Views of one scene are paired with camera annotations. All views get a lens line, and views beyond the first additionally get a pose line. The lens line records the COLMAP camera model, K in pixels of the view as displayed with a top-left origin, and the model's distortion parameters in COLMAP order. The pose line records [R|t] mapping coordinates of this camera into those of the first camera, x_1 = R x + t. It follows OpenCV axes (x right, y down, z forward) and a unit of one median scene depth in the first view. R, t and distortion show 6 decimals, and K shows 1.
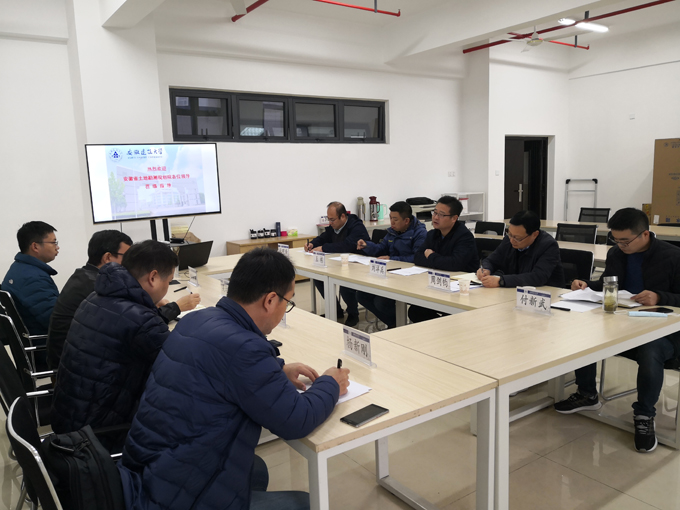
lens RADIAL K [[553.8, 0, 354.3], [0, 553.8, 255.5], [0, 0, 1]] dist [-0.037824, -0.001006]
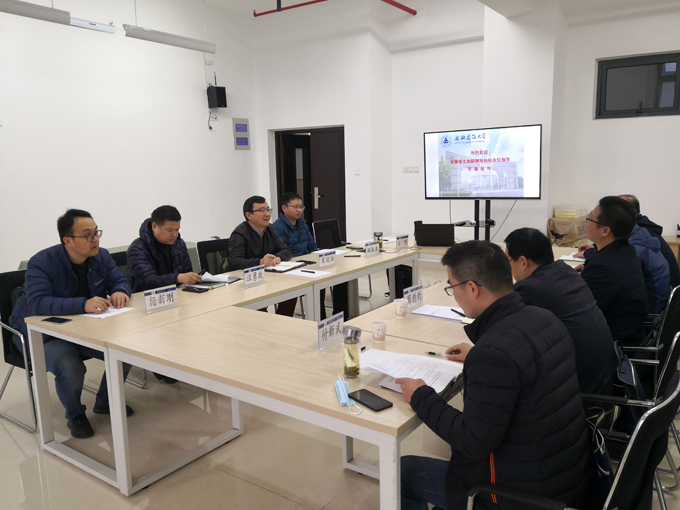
lens RADIAL K [[553.8, 0, 354.3], [0, 553.8, 255.5], [0, 0, 1]] dist [-0.037824, -0.001006]
pose [[0.328926, 0.173690, -0.928245, 0.587480], [-0.122556, 0.982479, 0.140410, -0.081903], [0.936369, 0.067578, 0.344449, 0.417756]]
